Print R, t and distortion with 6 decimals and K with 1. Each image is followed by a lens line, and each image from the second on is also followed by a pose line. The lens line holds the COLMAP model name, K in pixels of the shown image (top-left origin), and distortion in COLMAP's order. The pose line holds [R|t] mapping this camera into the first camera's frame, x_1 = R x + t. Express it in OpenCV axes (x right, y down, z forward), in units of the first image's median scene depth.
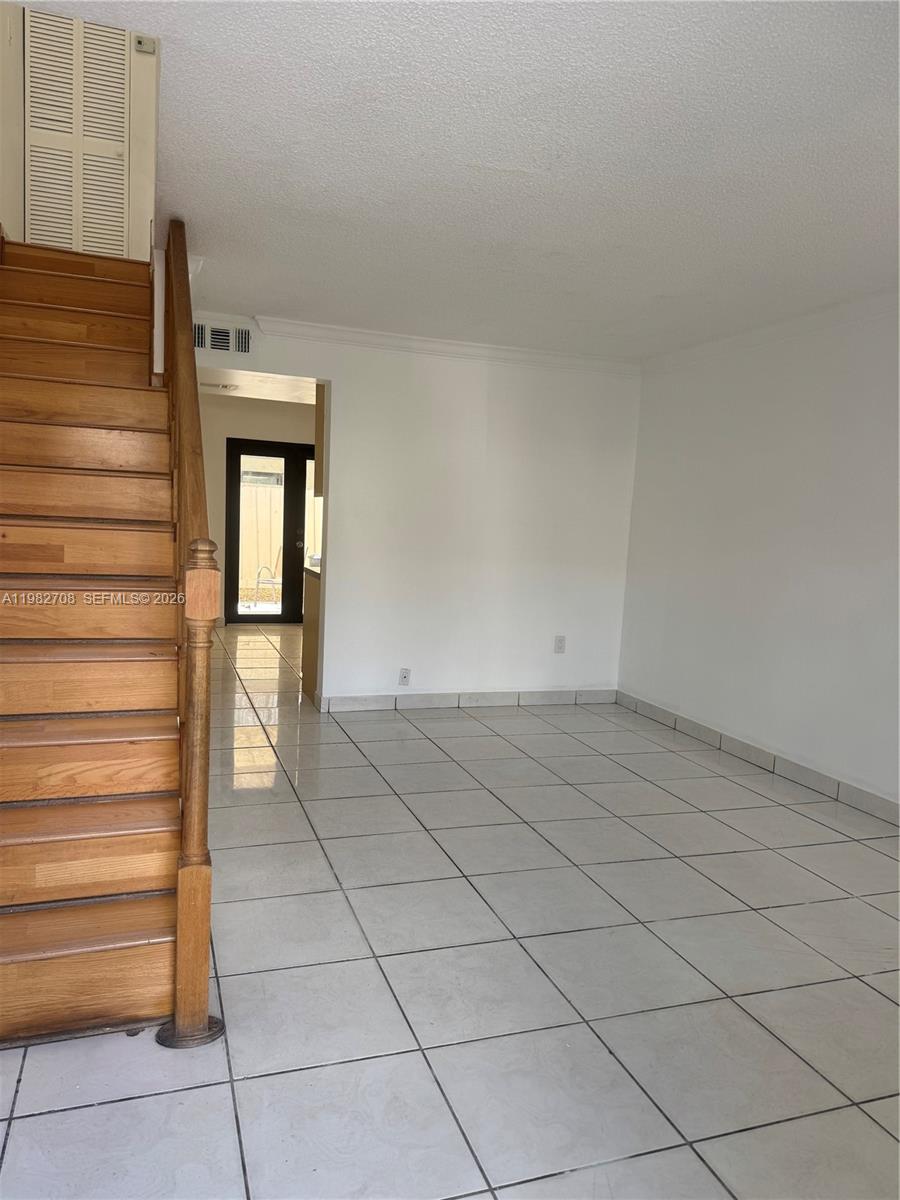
lens RADIAL K [[848.1, 0, 442.6], [0, 848.1, 600.1], [0, 0, 1]] dist [0.046355, -0.030002]
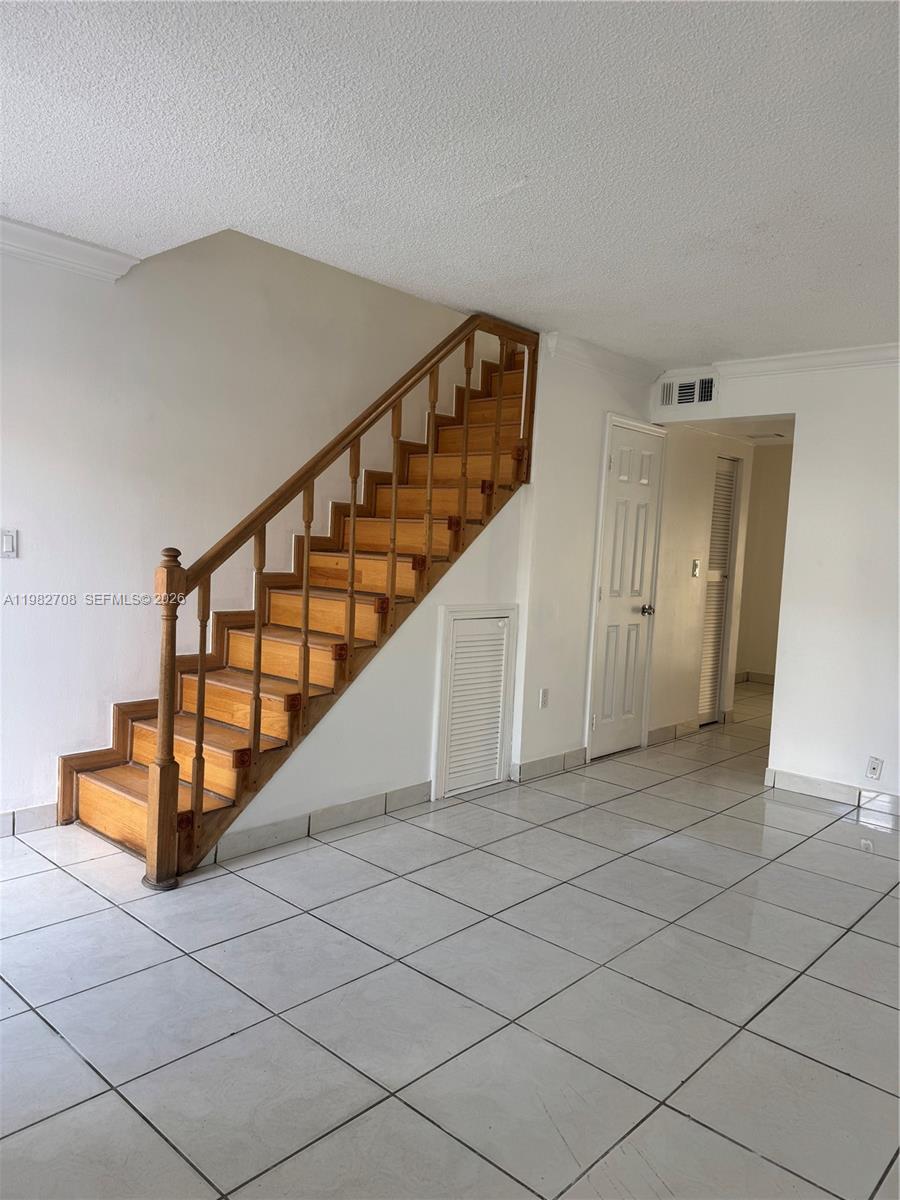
lens RADIAL K [[848.1, 0, 443.2], [0, 848.1, 599.0], [0, 0, 1]] dist [0.046355, -0.030002]
pose [[0.482802, 0.040357, -0.874799, 0.900939], [-0.119676, 0.992606, -0.020258, -0.004725], [0.867514, 0.114473, 0.484062, 0.488602]]
